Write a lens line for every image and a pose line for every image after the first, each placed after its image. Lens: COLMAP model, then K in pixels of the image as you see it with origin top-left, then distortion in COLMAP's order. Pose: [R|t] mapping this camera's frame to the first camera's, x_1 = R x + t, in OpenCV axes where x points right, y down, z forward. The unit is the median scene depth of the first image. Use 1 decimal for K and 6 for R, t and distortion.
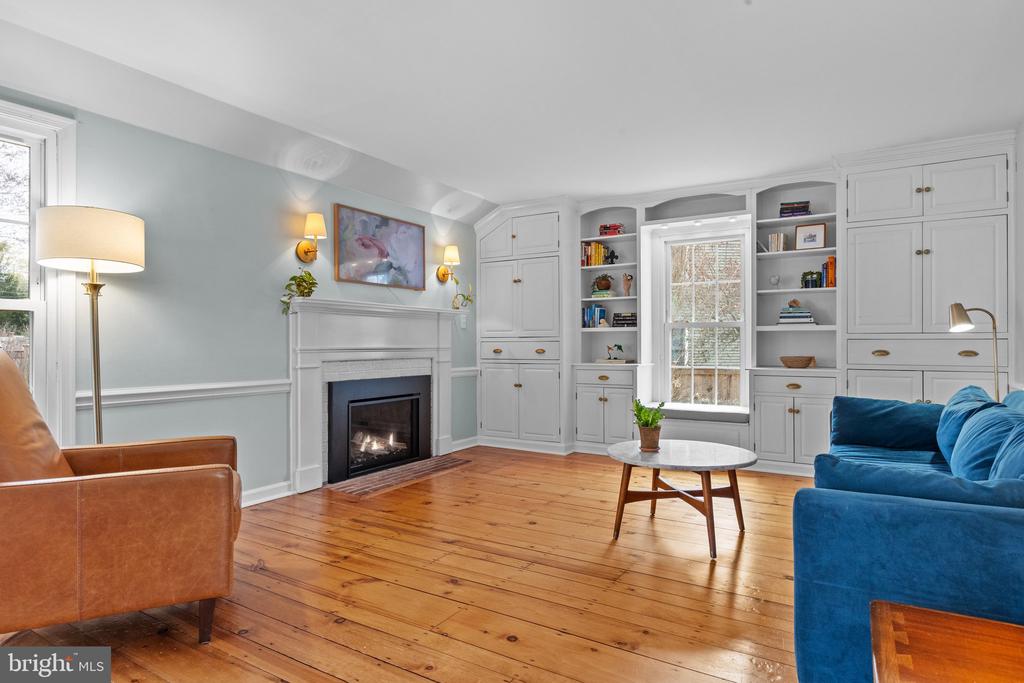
lens RADIAL K [[581.6, 0, 512.0], [0, 581.6, 341.5], [0, 0, 1]] dist [0.002005, 0.000288]
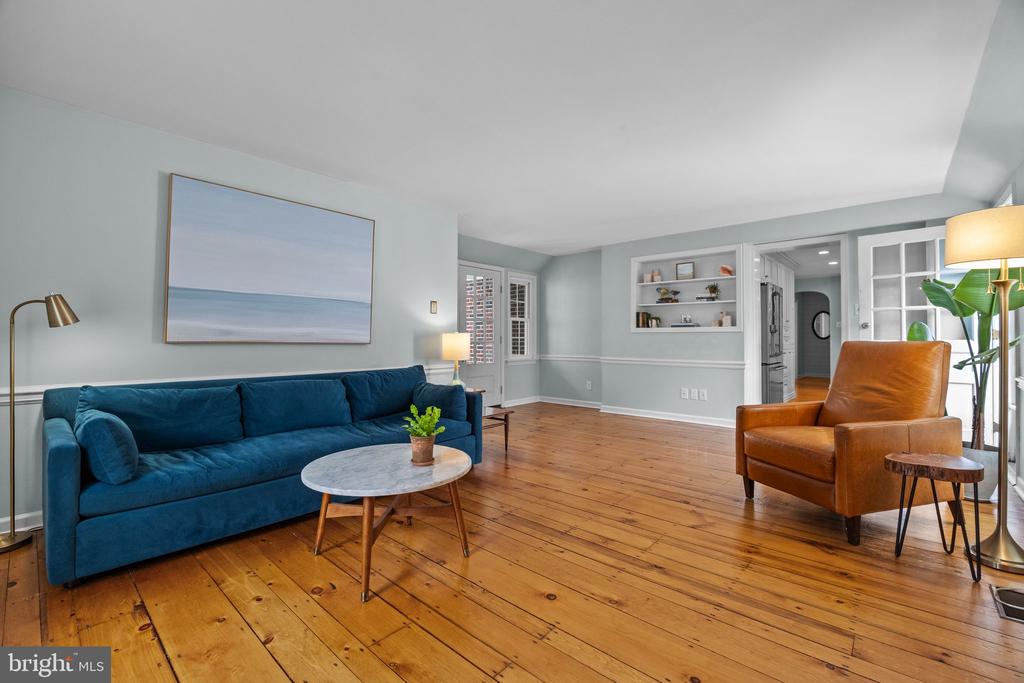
lens RADIAL K [[445.6, 0, 512.0], [0, 445.6, 341.5], [0, 0, 1]] dist [-0.000383, -0.000035]
pose [[-0.985264, -0.002845, 0.171017, -0.009632], [-0.002094, 0.999987, 0.004574, 0.000862], [-0.171028, 0.004148, -0.985258, 1.855180]]
